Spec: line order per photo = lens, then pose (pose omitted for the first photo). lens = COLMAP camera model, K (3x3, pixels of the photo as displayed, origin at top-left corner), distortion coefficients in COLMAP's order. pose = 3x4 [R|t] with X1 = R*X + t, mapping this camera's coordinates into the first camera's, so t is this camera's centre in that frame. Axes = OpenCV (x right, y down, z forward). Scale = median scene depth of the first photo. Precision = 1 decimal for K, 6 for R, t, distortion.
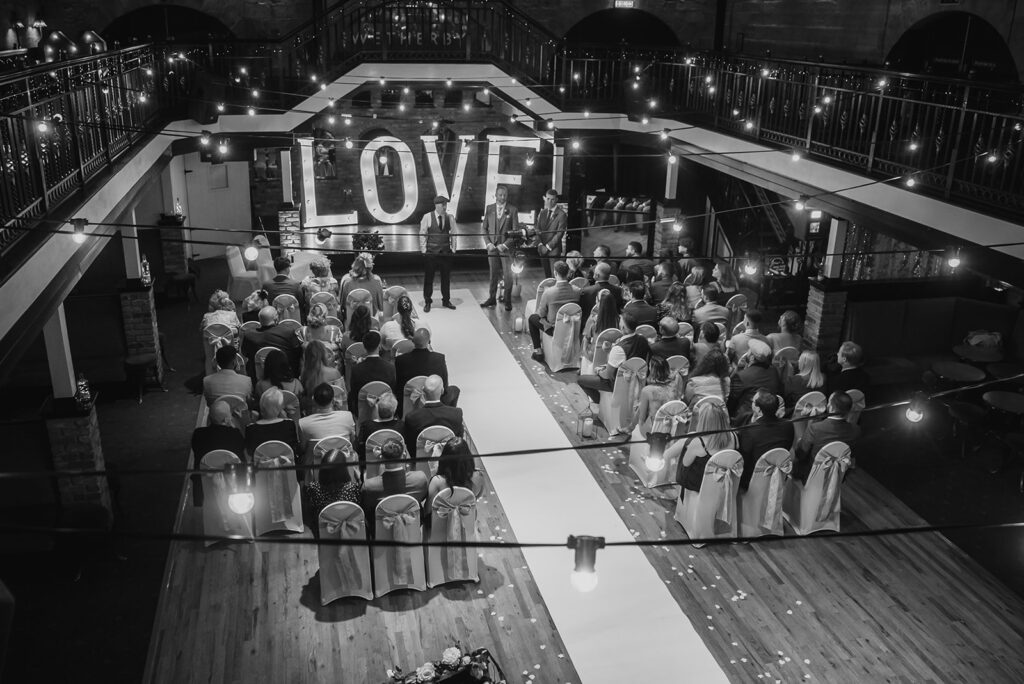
lens RADIAL K [[915.0, 0, 512.0], [0, 915.0, 342.0], [0, 0, 1]] dist [-0.046849, 0.002550]
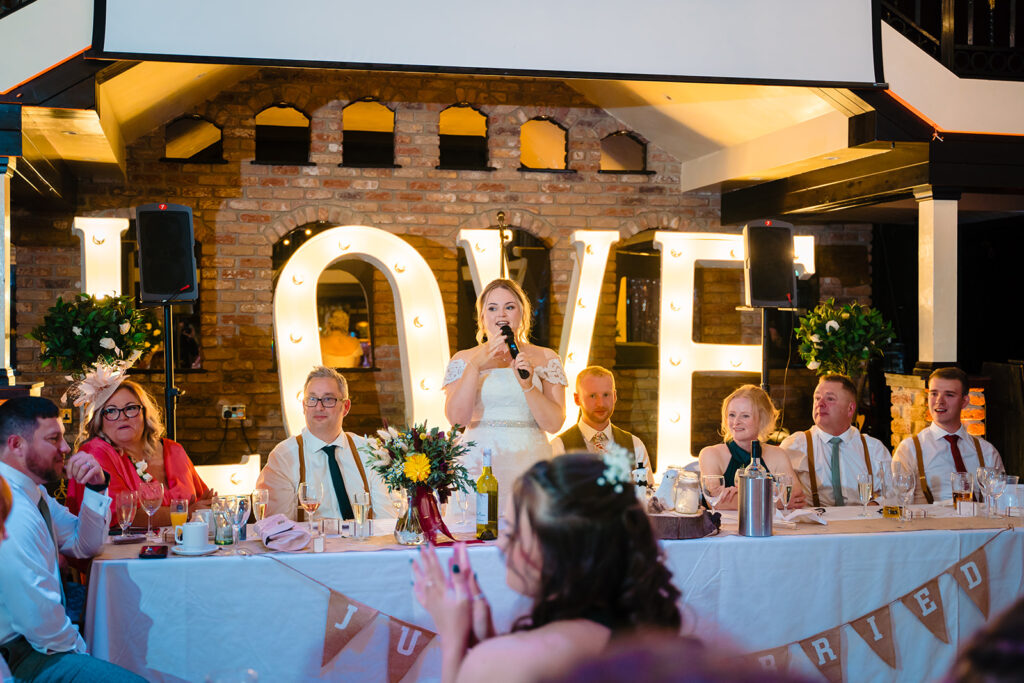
lens RADIAL K [[1343.1, 0, 512.0], [0, 1343.1, 341.5], [0, 0, 1]] dist [0.033435, 0.025078]
pose [[0.999725, -0.020584, 0.011204, -0.085642], [0.023155, 0.941329, -0.336695, -0.022050], [-0.003616, 0.336862, 0.941547, 0.541194]]
